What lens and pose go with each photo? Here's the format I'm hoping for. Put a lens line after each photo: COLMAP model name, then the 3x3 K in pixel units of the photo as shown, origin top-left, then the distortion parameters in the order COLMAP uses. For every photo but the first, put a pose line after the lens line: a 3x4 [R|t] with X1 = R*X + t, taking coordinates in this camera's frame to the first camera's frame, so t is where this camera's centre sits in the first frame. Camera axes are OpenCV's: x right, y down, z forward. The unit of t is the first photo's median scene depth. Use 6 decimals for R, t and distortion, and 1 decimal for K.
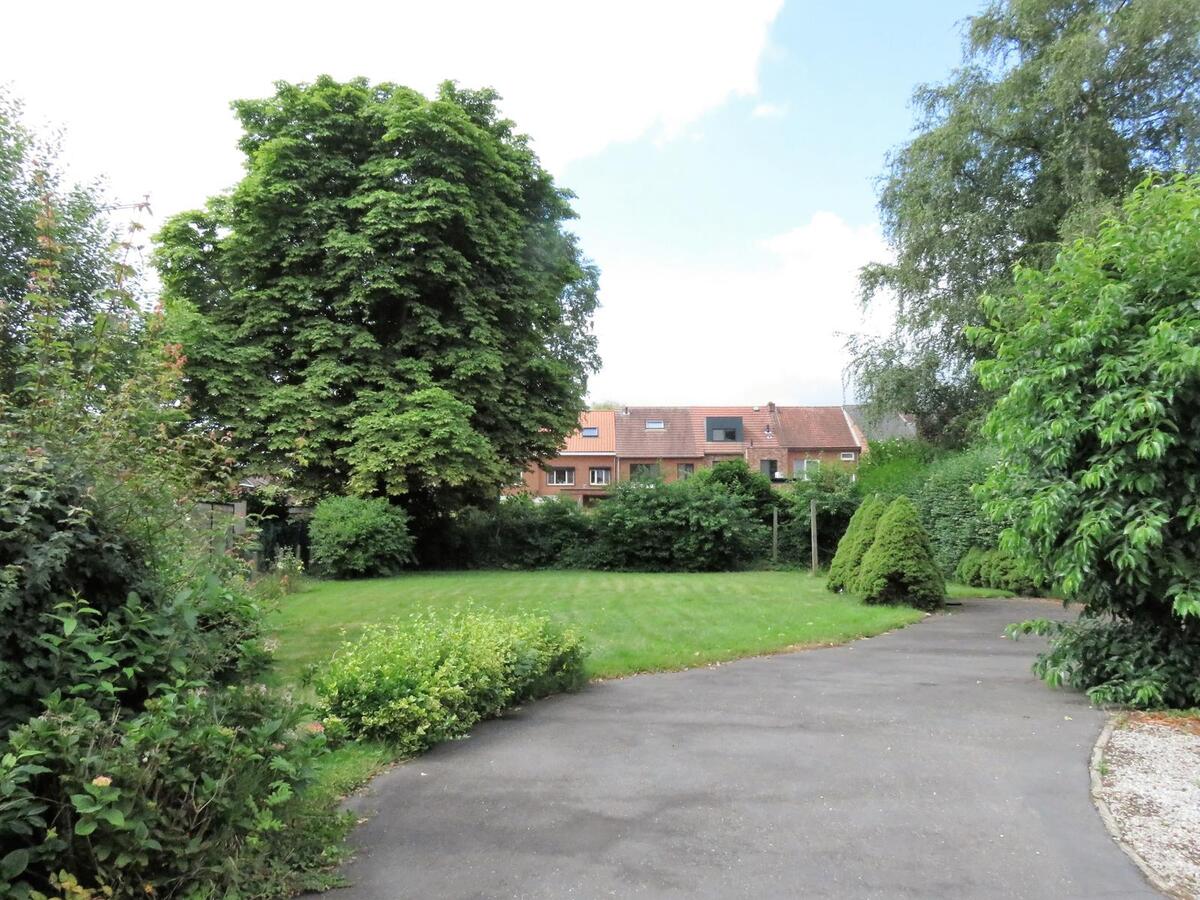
lens RADIAL K [[884.3, 0, 600.0], [0, 884.3, 450.0], [0, 0, 1]] dist [-0.013441, -0.002131]
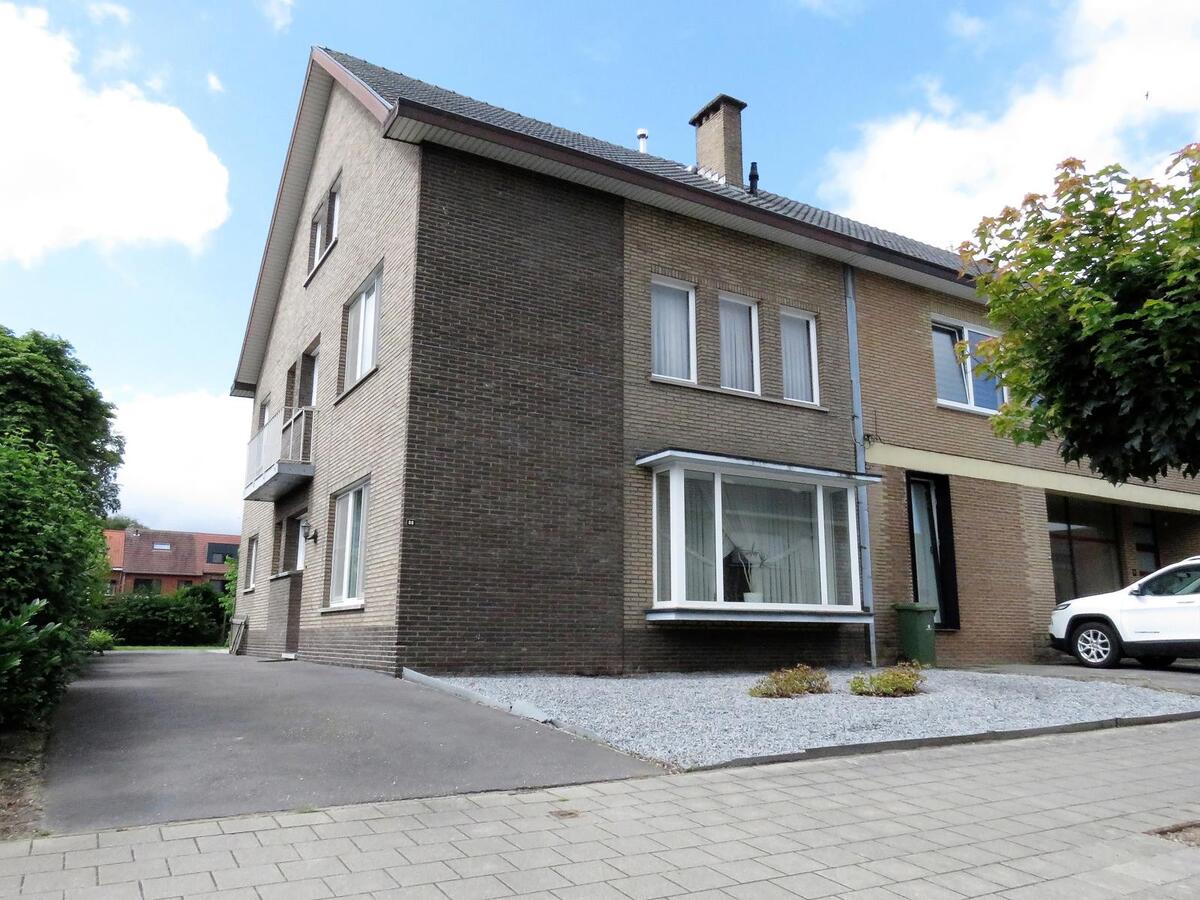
lens RADIAL K [[884.3, 0, 600.0], [0, 884.3, 450.0], [0, 0, 1]] dist [-0.013441, -0.002131]
pose [[0.869288, 0.112308, 0.481378, -0.027067], [-0.047561, 0.988333, -0.144695, -0.031300], [-0.492012, 0.102887, 0.864487, -0.813130]]
